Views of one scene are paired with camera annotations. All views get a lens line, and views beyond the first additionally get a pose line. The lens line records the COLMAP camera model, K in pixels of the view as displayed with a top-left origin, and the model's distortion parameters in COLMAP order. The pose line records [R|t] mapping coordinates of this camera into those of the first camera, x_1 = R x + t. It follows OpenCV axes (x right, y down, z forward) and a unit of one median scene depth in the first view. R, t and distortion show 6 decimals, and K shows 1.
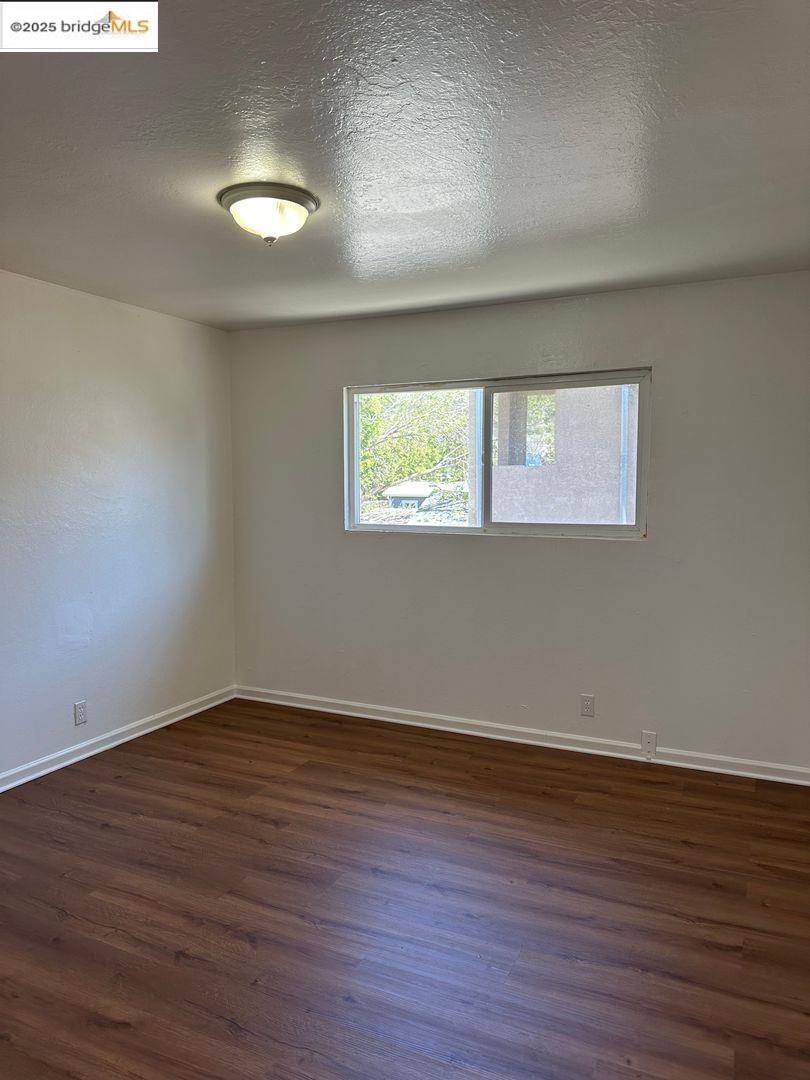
lens RADIAL K [[771.4, 0, 405.0], [0, 771.4, 540.0], [0, 0, 1]] dist [-0.005454, -0.010142]
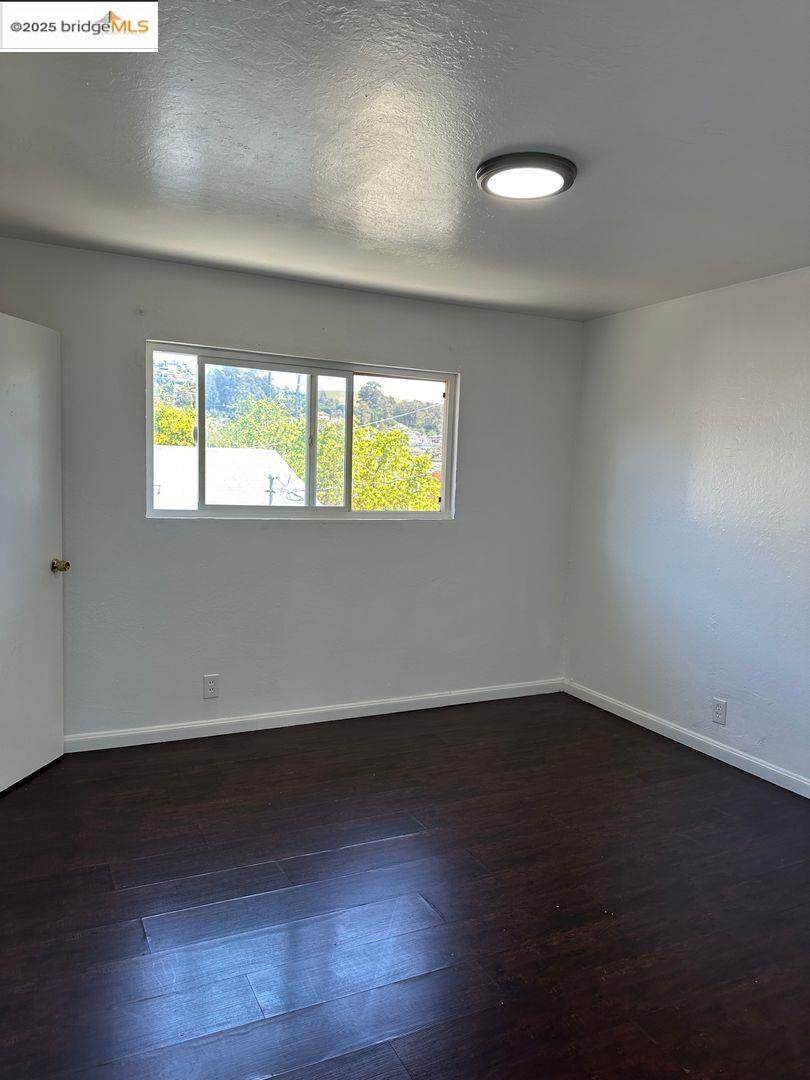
lens RADIAL K [[771.4, 0, 405.0], [0, 771.4, 540.0], [0, 0, 1]] dist [-0.005454, -0.010142]
pose [[0.581981, -0.051254, 0.811586, -0.513079], [0.022745, 0.998647, 0.046757, -0.018470], [-0.812884, -0.008752, 0.582359, 0.271586]]
